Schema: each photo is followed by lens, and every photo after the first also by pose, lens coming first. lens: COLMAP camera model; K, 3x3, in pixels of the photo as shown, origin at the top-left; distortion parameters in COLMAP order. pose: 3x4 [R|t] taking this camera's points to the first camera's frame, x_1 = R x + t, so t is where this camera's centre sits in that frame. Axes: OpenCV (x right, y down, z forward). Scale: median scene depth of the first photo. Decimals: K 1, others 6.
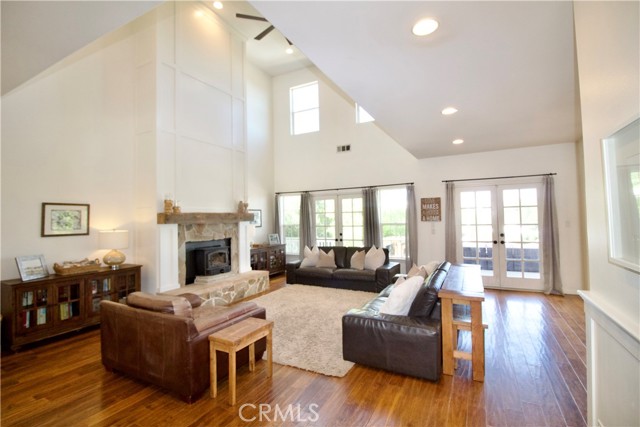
lens RADIAL K [[301.2, 0, 320.0], [0, 301.2, 213.5], [0, 0, 1]] dist [-0.004018, -0.000448]
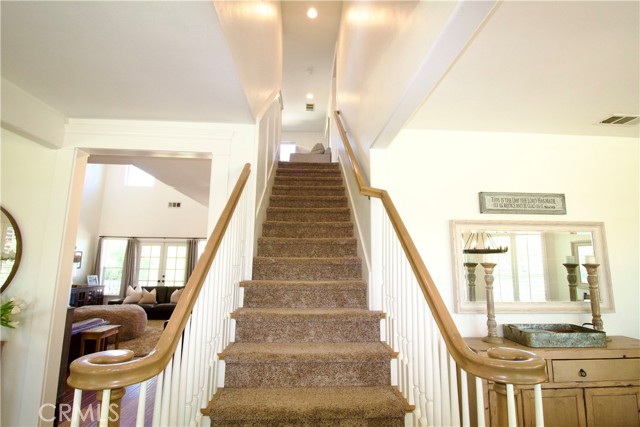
lens RADIAL K [[301.1, 0, 320.0], [0, 301.1, 213.5], [0, 0, 1]] dist [0.001160, -0.012843]
pose [[0.853335, 0.112453, 0.509092, -0.043544], [-0.040414, 0.987791, -0.150451, -0.025358], [-0.519795, 0.107811, 0.847461, -0.419623]]
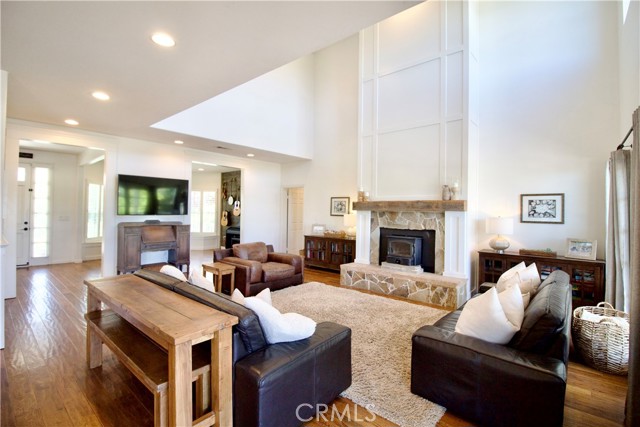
lens RADIAL K [[301.2, 0, 320.0], [0, 301.2, 213.5], [0, 0, 1]] dist [-0.004018, -0.000448]
pose [[-0.230112, 0.024659, -0.972852, 0.594110], [0.003923, 0.999694, 0.024411, 0.012200], [0.973156, 0.001801, -0.230139, 0.880534]]
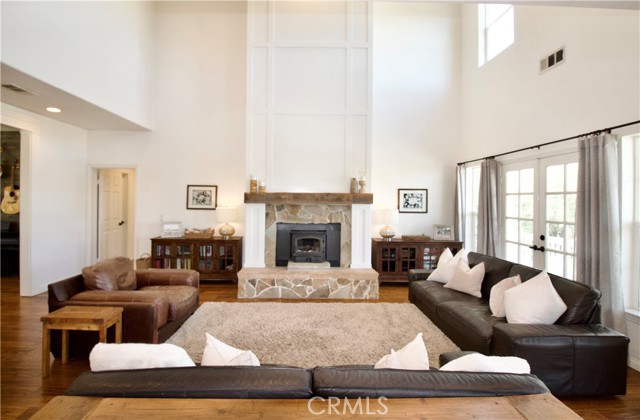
lens RADIAL K [[316.5, 0, 308.2], [0, 316.5, 203.8], [0, 0, 1]] dist [0.000364, -0.000122]
pose [[0.477136, 0.035112, -0.878128, 0.422987], [-0.007050, 0.999322, 0.036128, -0.003224], [0.878801, -0.011047, 0.477061, 0.508014]]
